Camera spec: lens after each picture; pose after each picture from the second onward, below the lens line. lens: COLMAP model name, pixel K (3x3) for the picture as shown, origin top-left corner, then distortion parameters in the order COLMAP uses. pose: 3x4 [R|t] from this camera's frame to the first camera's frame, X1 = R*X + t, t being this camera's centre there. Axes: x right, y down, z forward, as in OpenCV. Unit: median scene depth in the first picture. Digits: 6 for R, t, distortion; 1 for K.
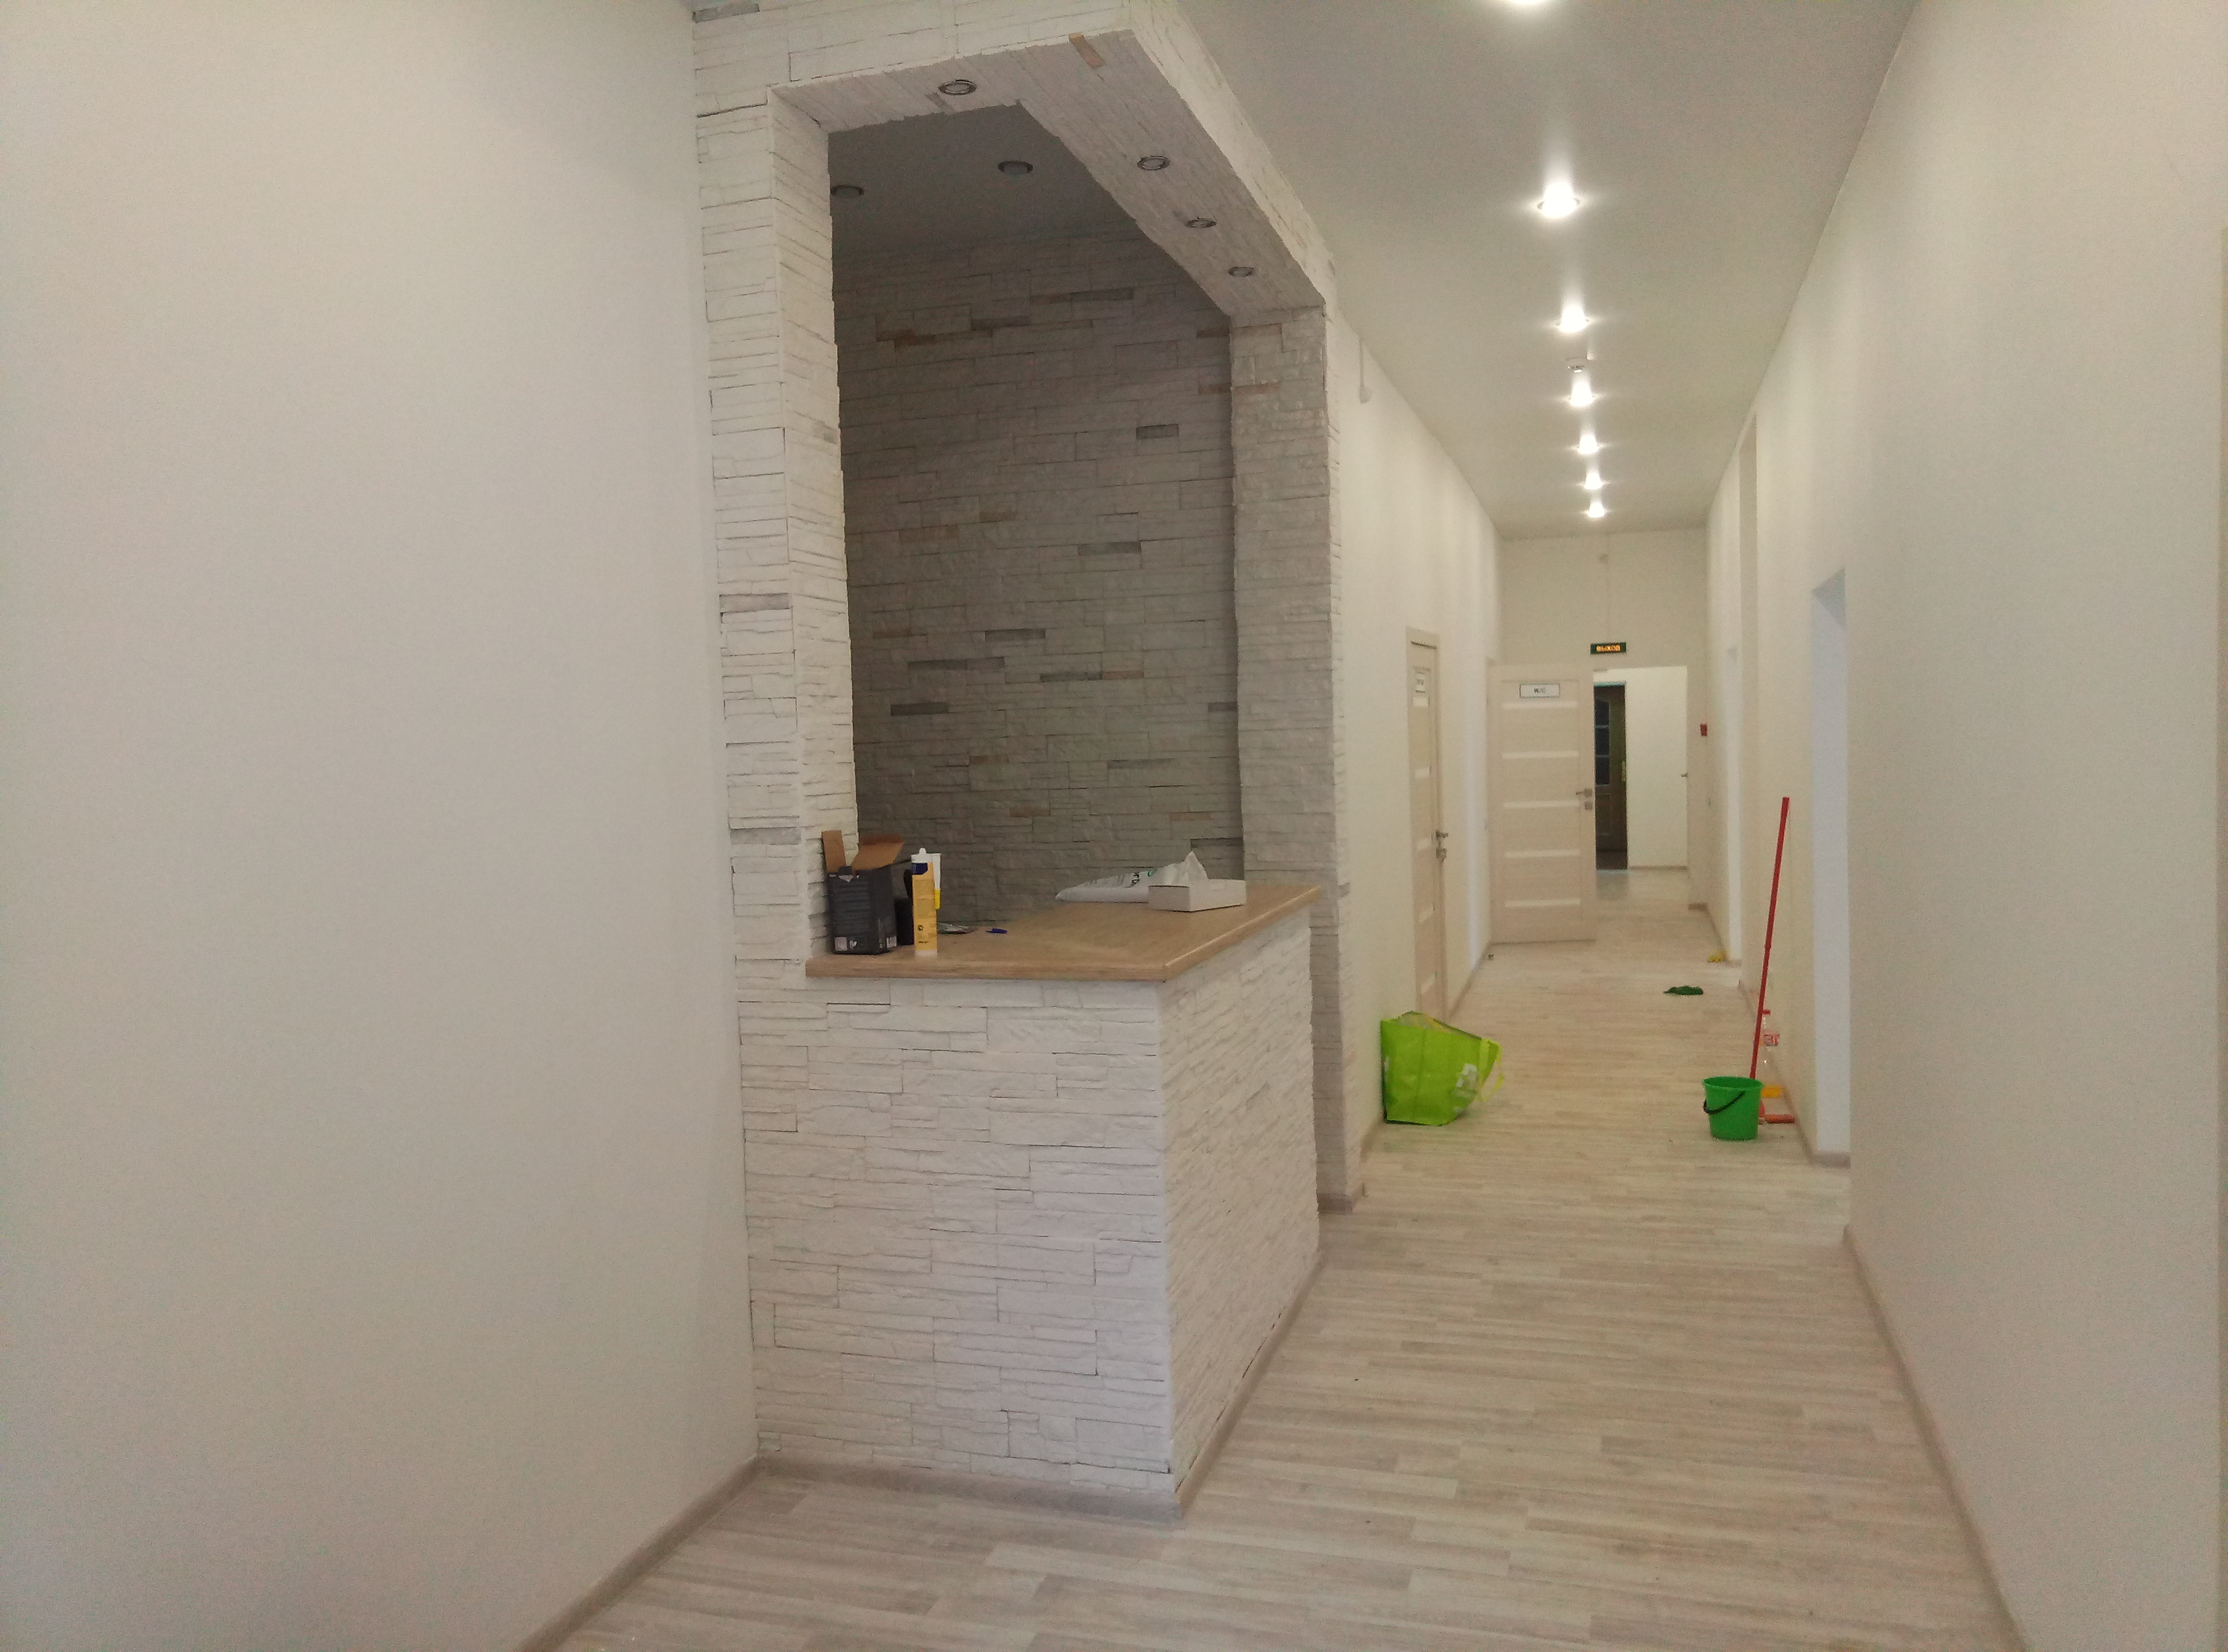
lens RADIAL K [[1637.4, 0, 1110.2], [0, 1637.4, 802.4], [0, 0, 1]] dist [0.053844, -0.072413]
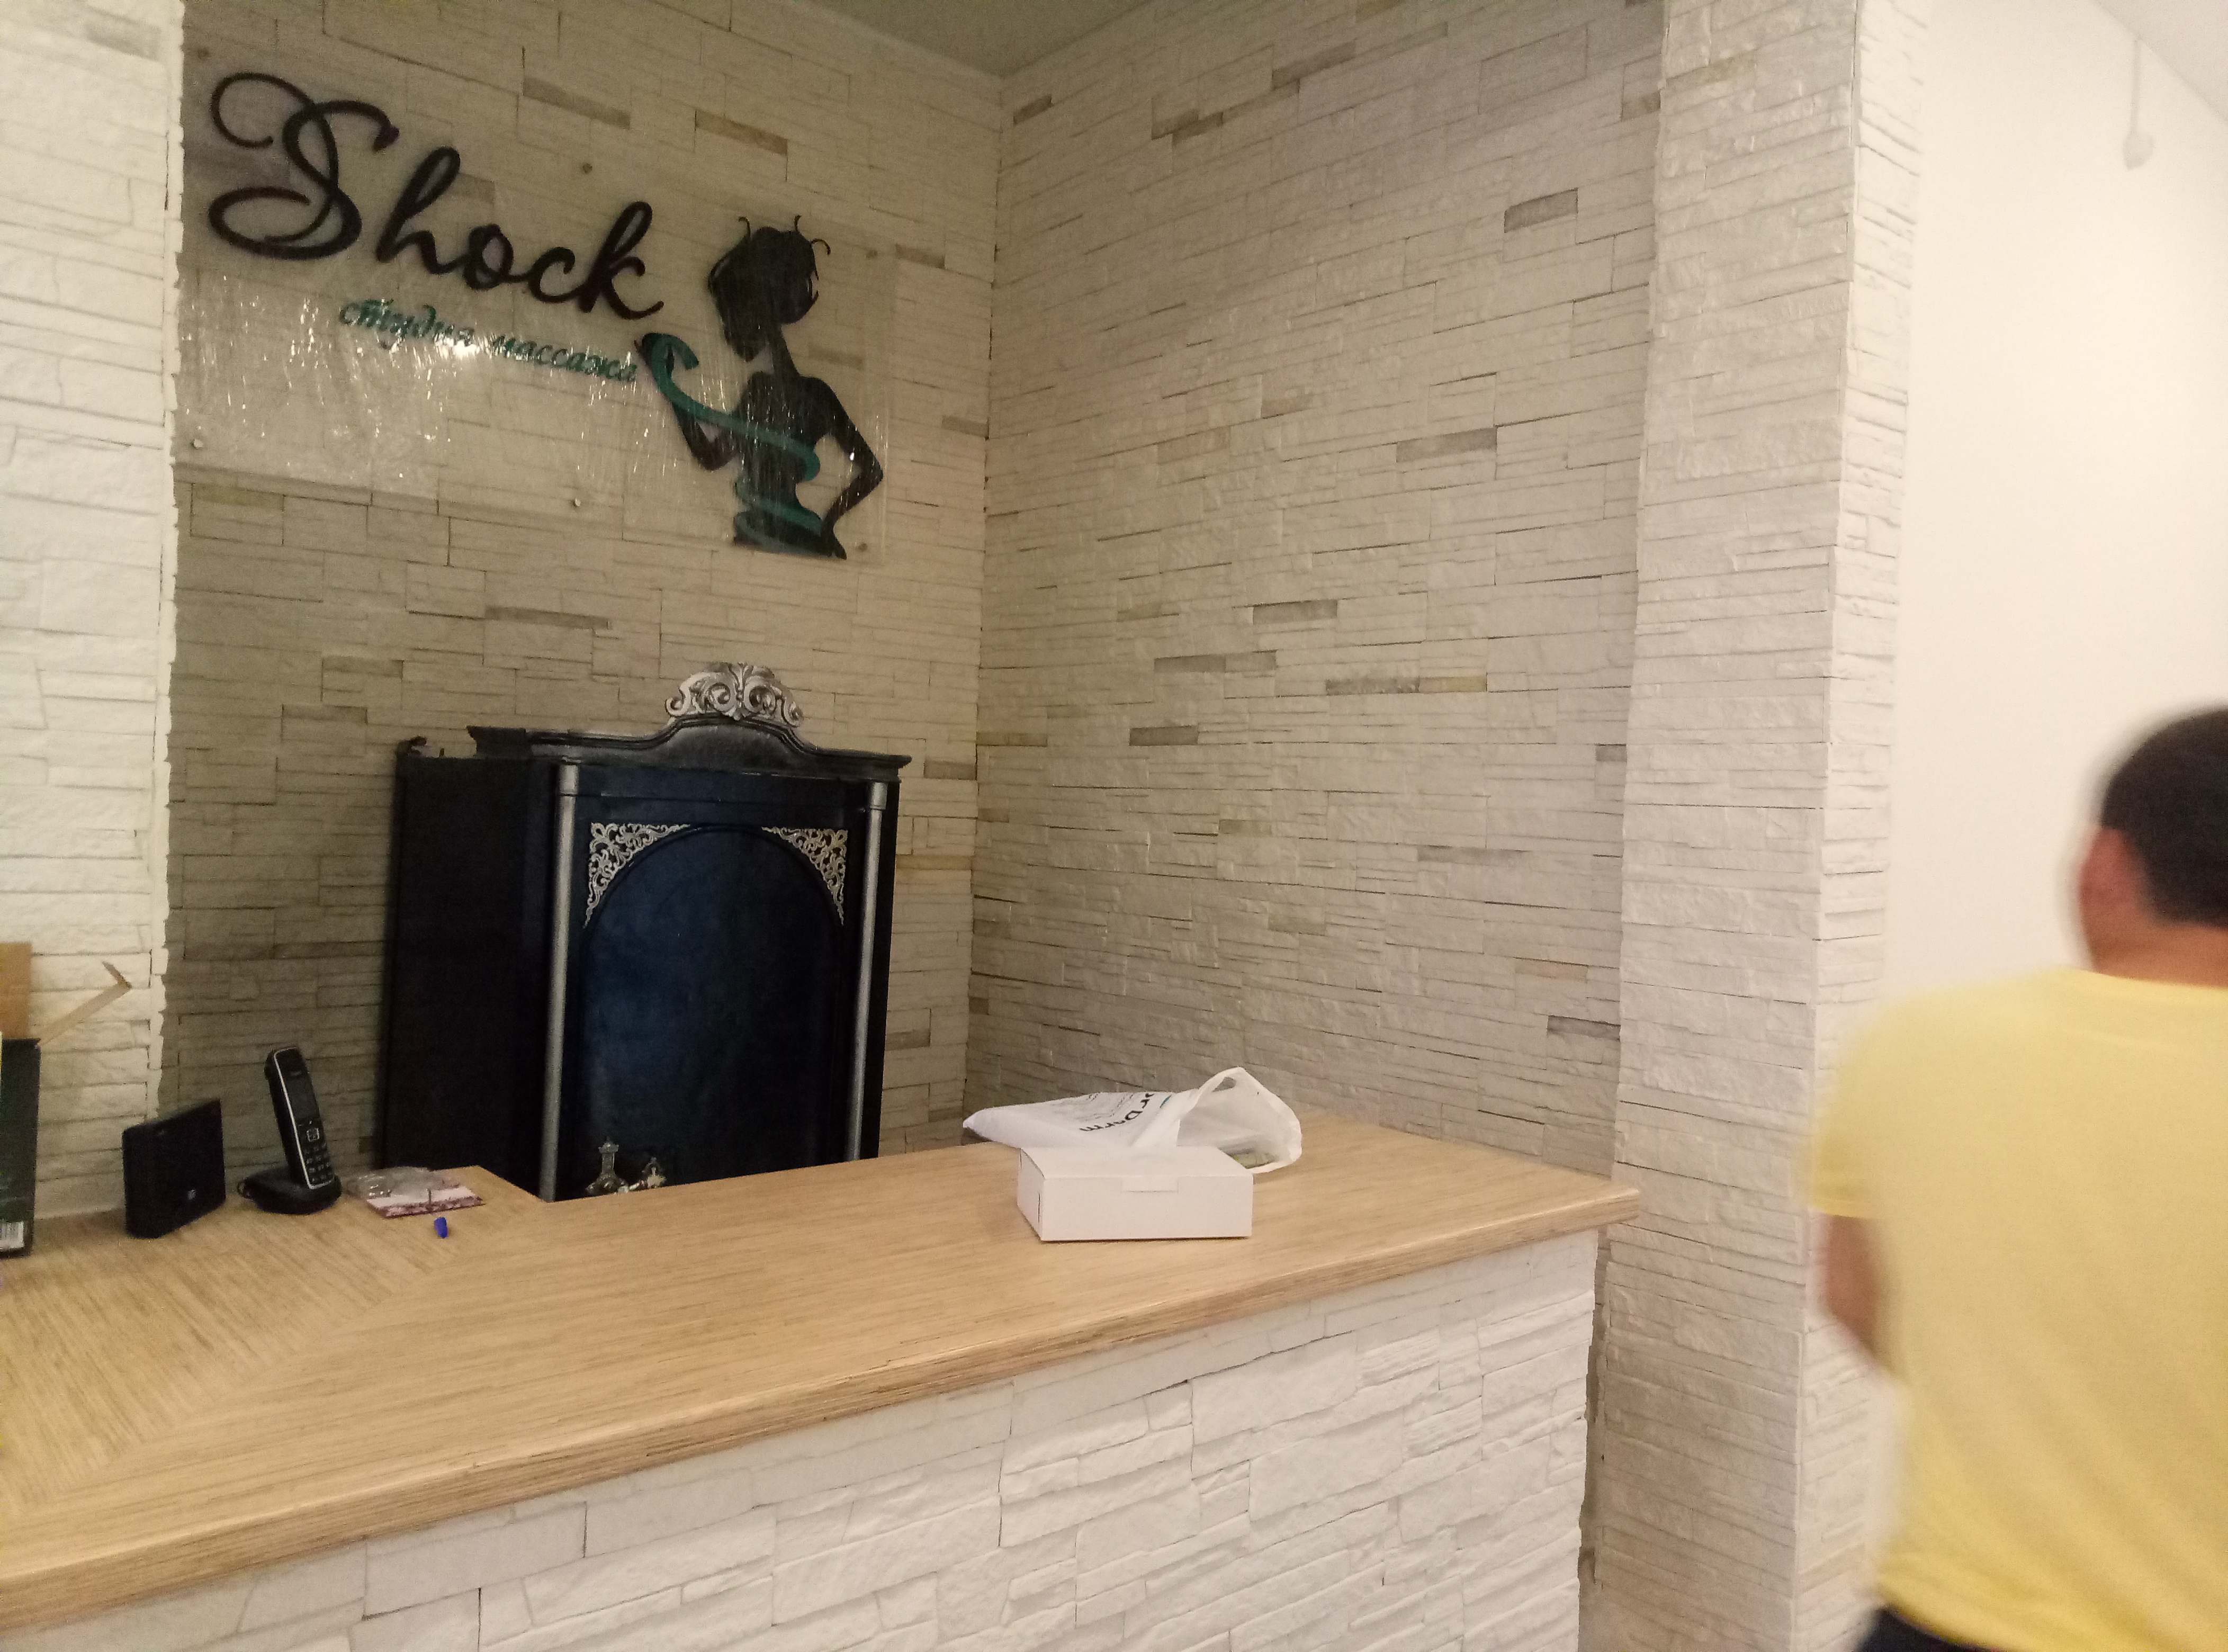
lens RADIAL K [[1637.4, 0, 1110.2], [0, 1637.4, 802.4], [0, 0, 1]] dist [0.053844, -0.072413]
pose [[0.845486, 0.063141, -0.530252, 0.197436], [-0.080052, 0.996750, -0.008953, -0.026714], [0.527964, 0.050018, 0.847793, 0.499449]]
